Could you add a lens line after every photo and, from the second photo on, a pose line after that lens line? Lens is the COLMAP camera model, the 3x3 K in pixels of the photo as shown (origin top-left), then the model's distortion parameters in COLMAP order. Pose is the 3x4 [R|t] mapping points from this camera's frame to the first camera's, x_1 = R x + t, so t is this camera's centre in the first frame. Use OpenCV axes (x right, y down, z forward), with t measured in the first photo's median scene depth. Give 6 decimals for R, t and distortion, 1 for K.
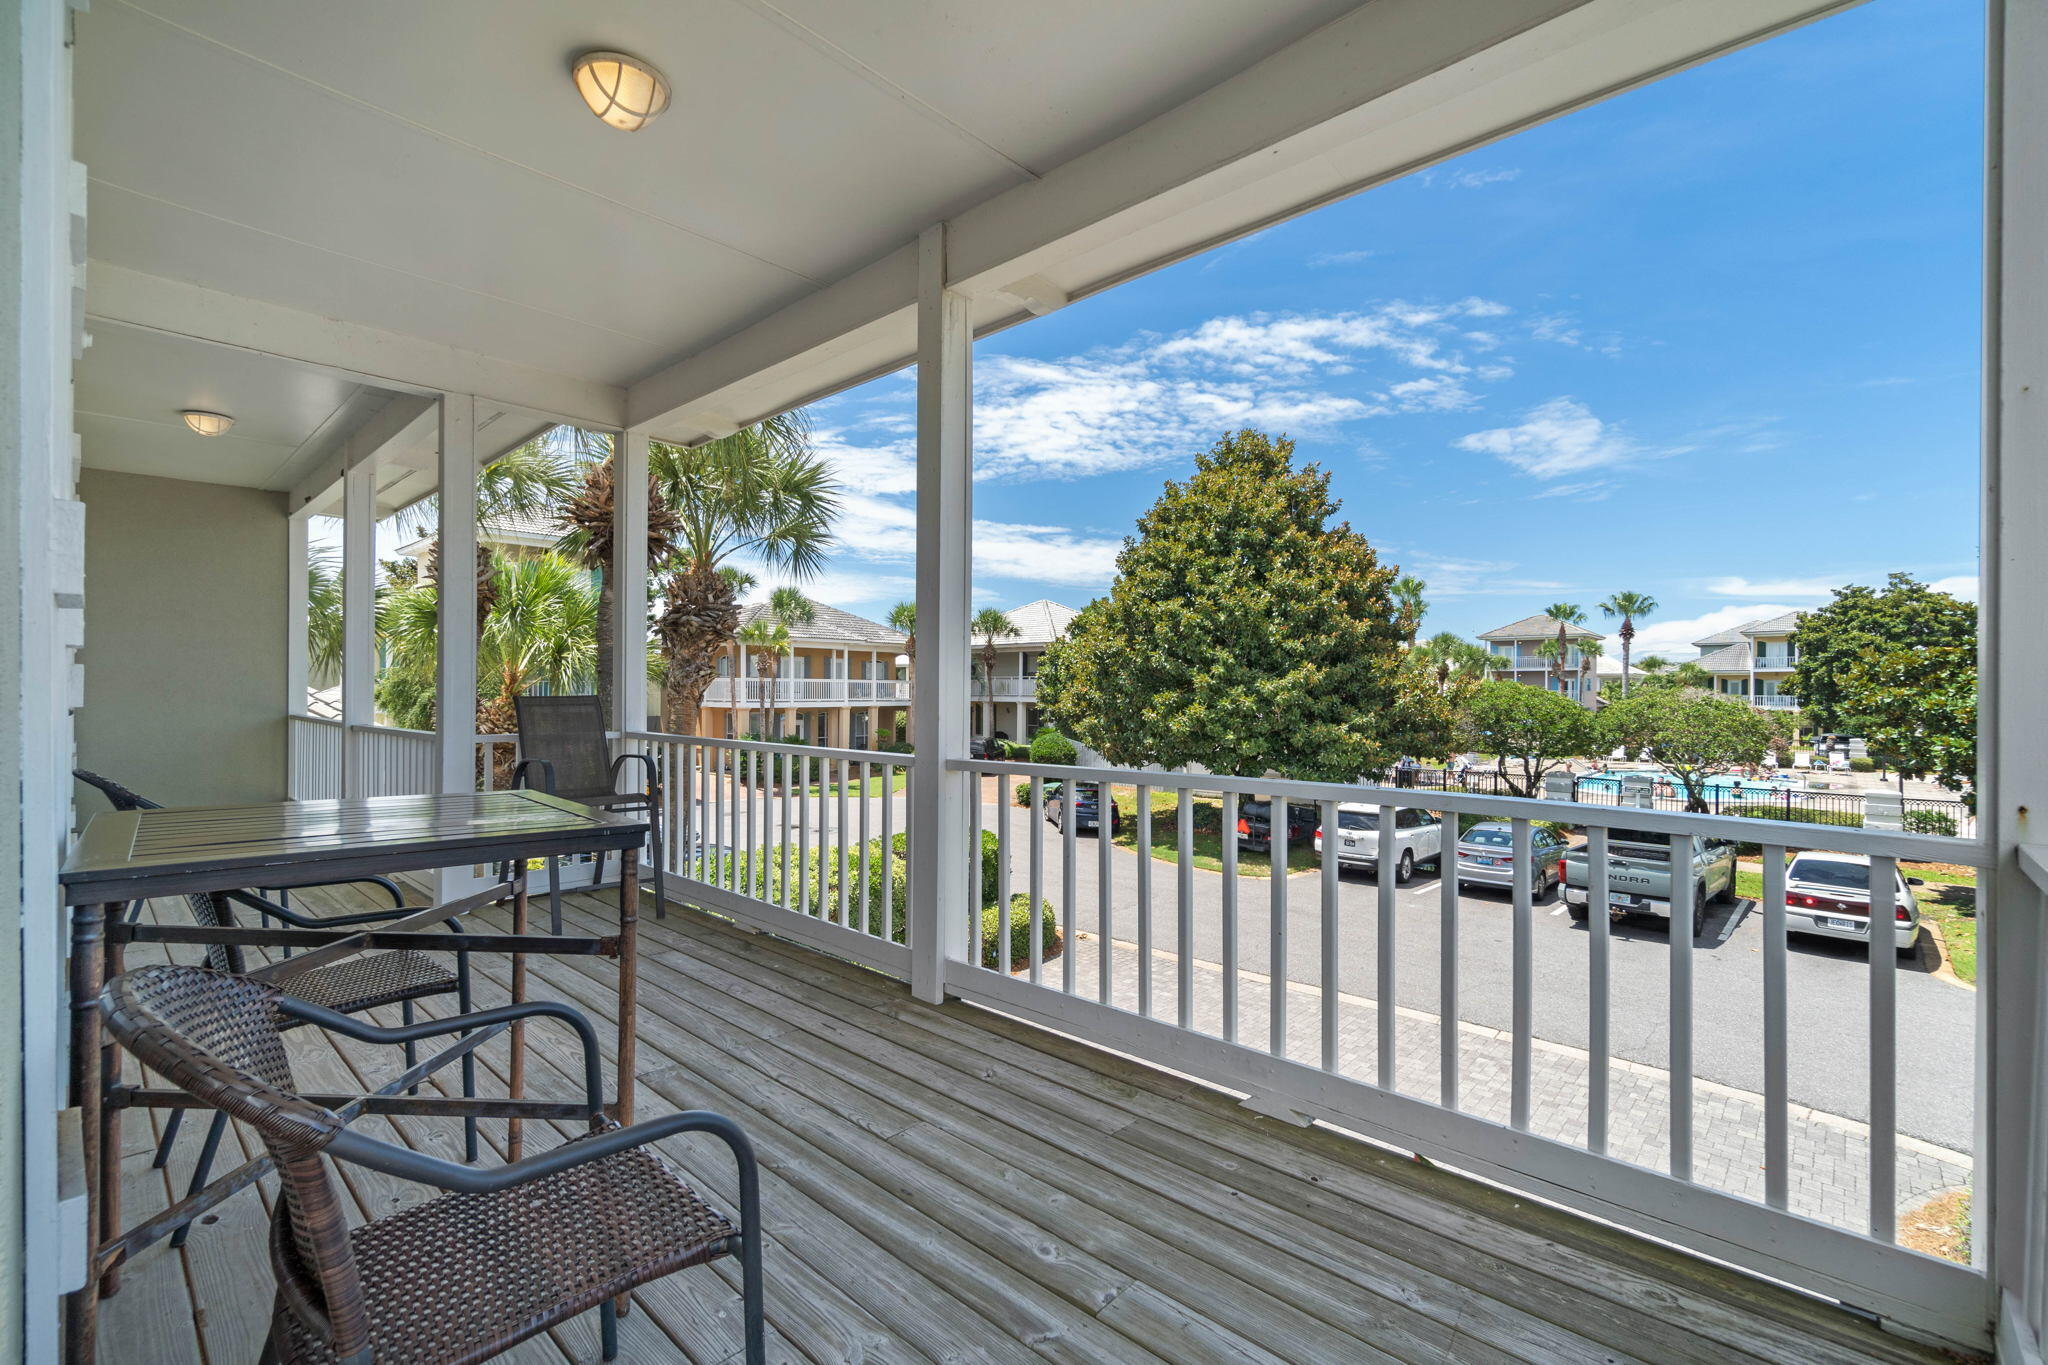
lens RADIAL K [[889.8, 0, 1016.5], [0, 889.8, 689.3], [0, 0, 1]] dist [0.001596, 0.000427]
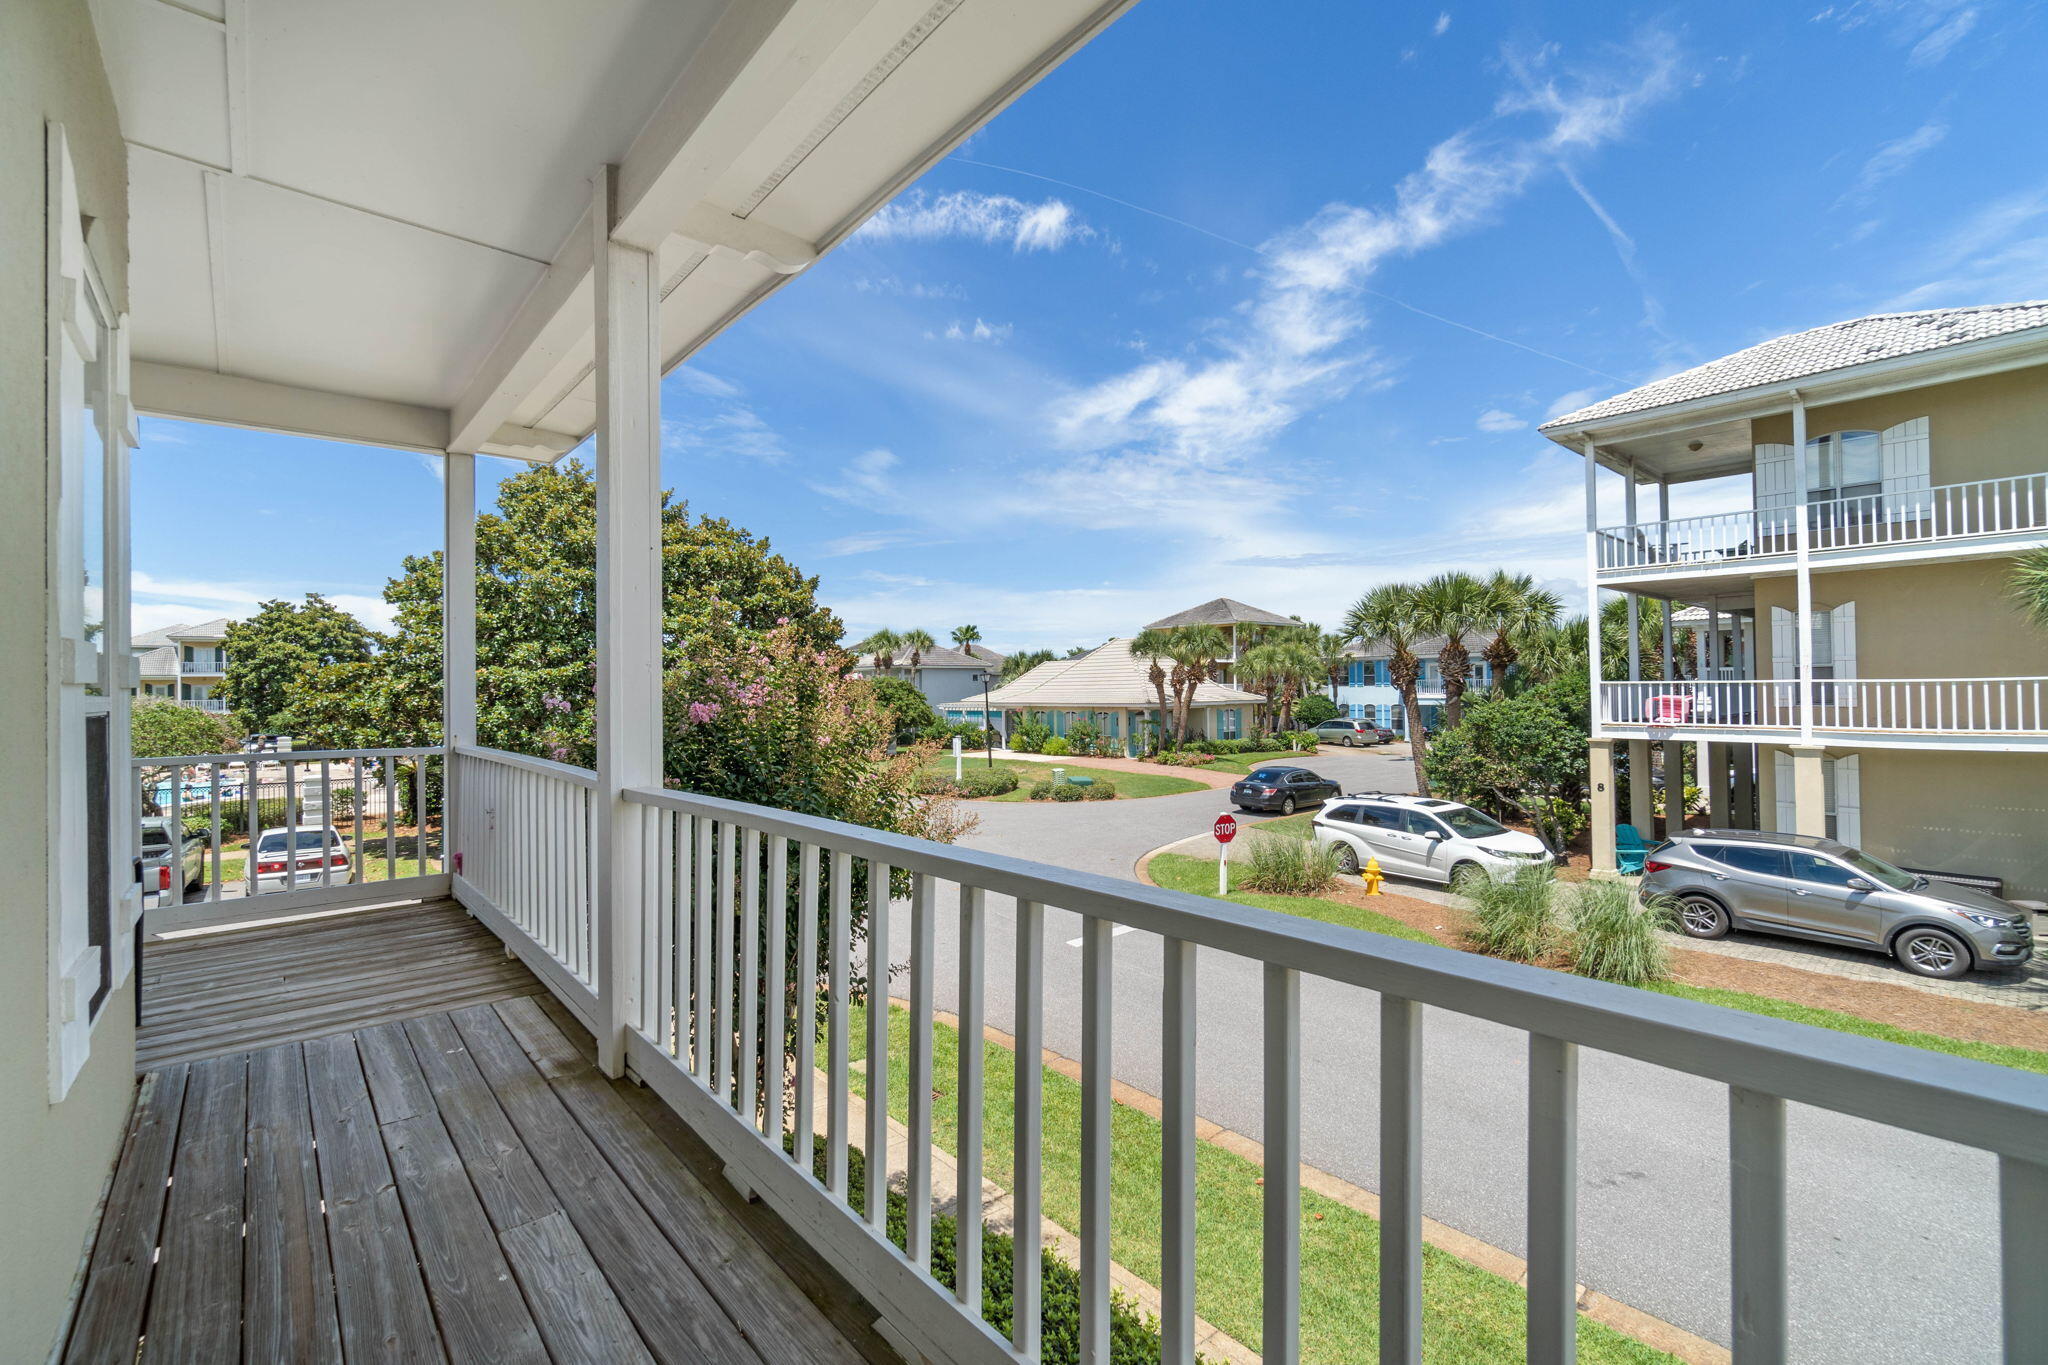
lens RADIAL K [[887.8, 0, 1014.9], [0, 887.8, 677.0], [0, 0, 1]] dist [-0.004515, -0.000278]
pose [[0.114330, 0.005206, 0.993429, -0.125047], [0.012617, 0.999898, -0.006692, -0.002848], [-0.993363, 0.013299, 0.114252, -0.095305]]
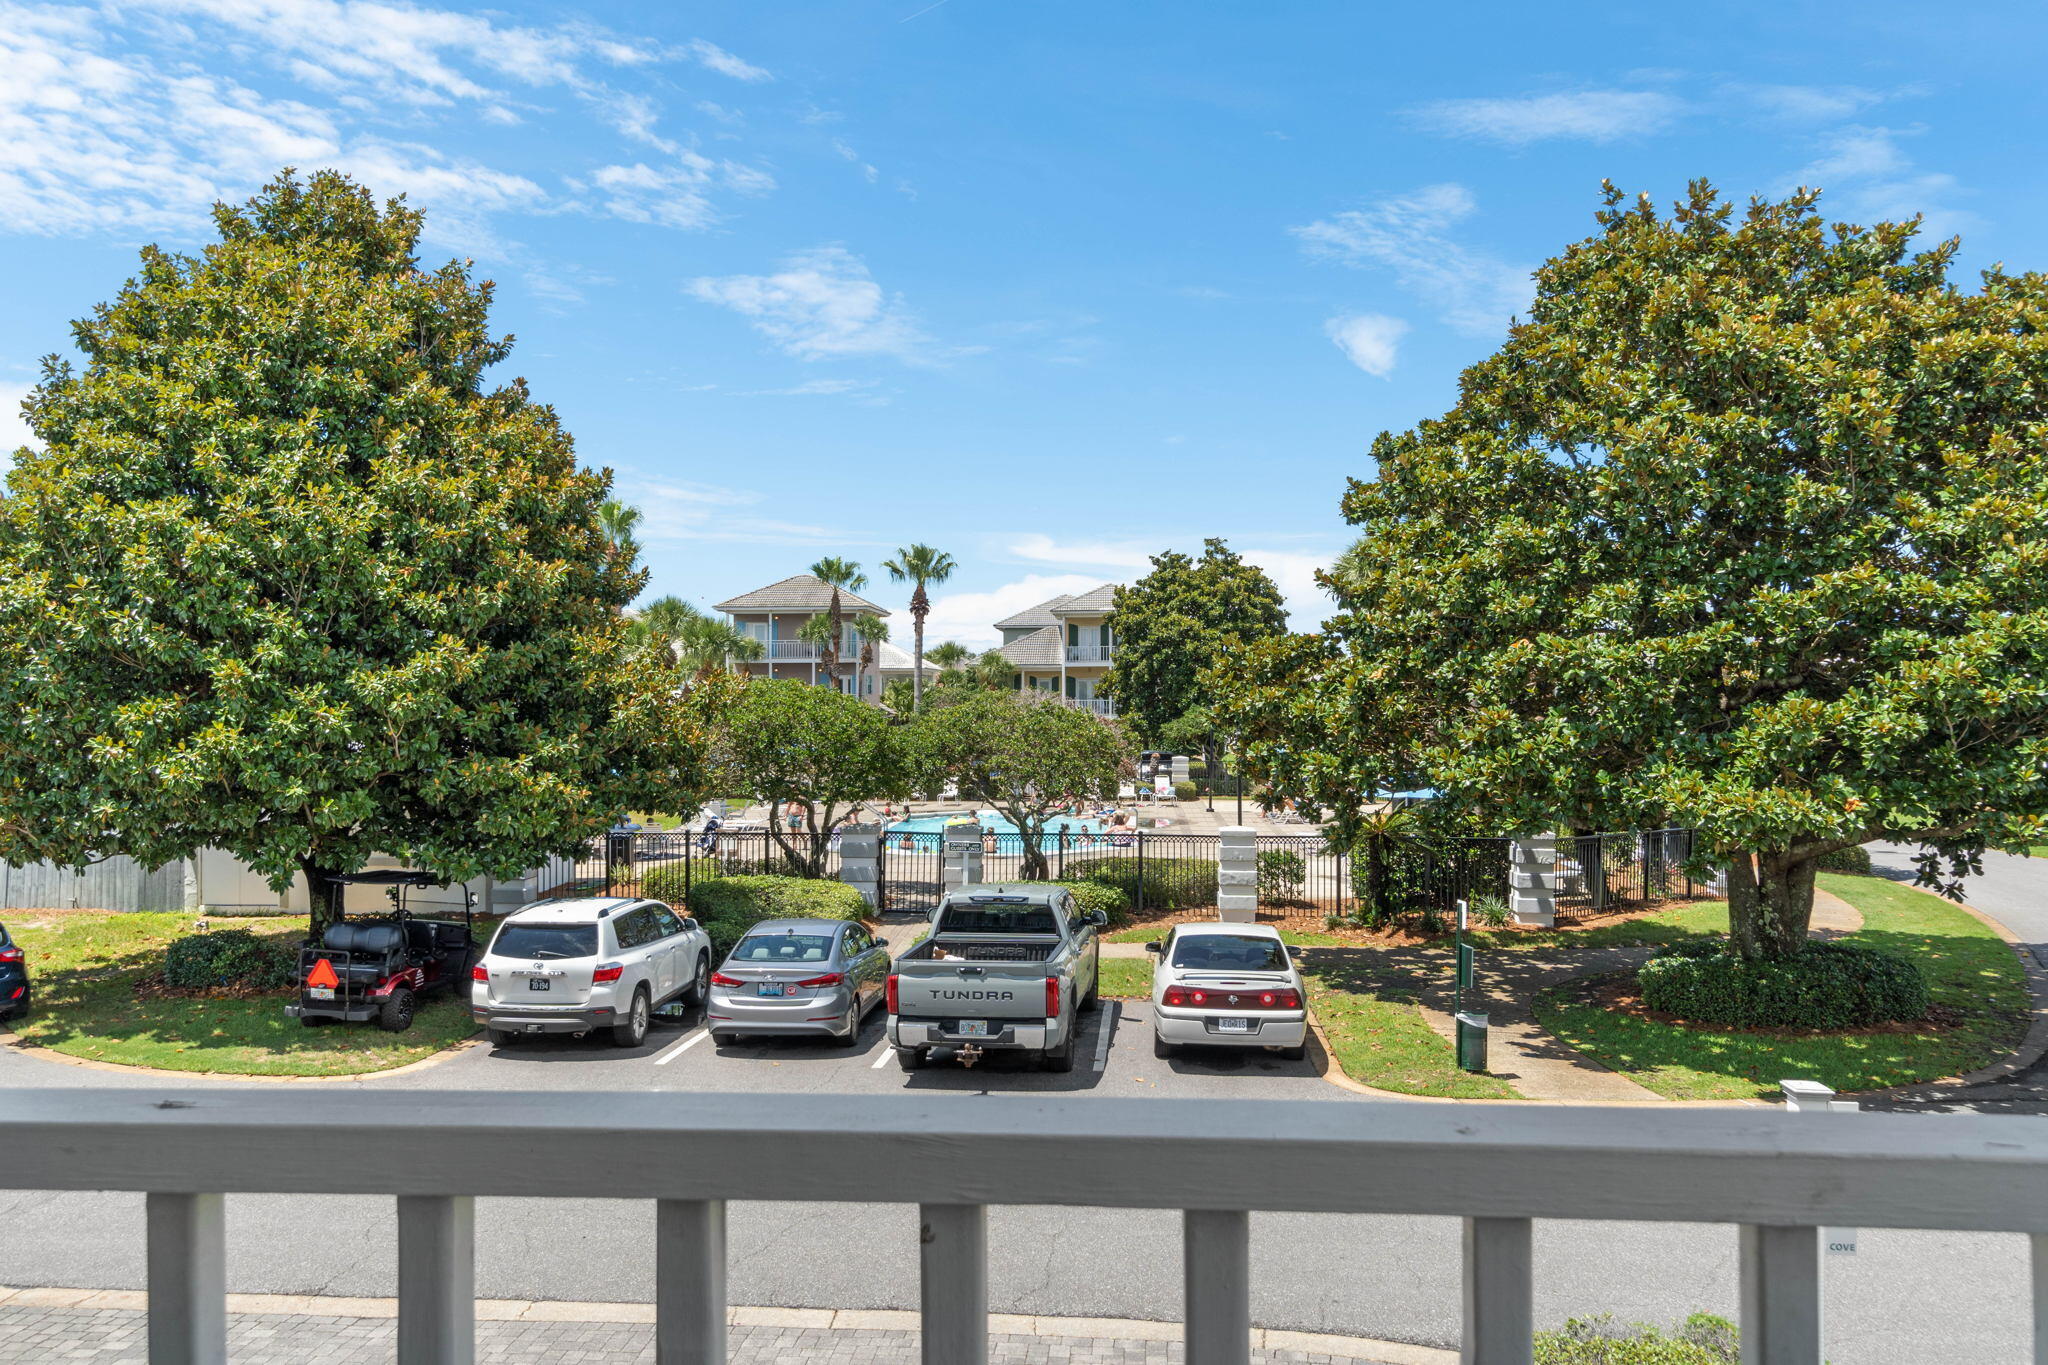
lens RADIAL K [[1594.1, 0, 1018.3], [0, 1594.1, 676.6], [0, 0, 1]] dist [-0.009014, -0.001603]
pose [[0.782900, 0.002893, 0.622140, 0.008445], [0.003704, 0.999950, -0.009310, 0.000740], [-0.622136, 0.009593, 0.782850, 0.069173]]
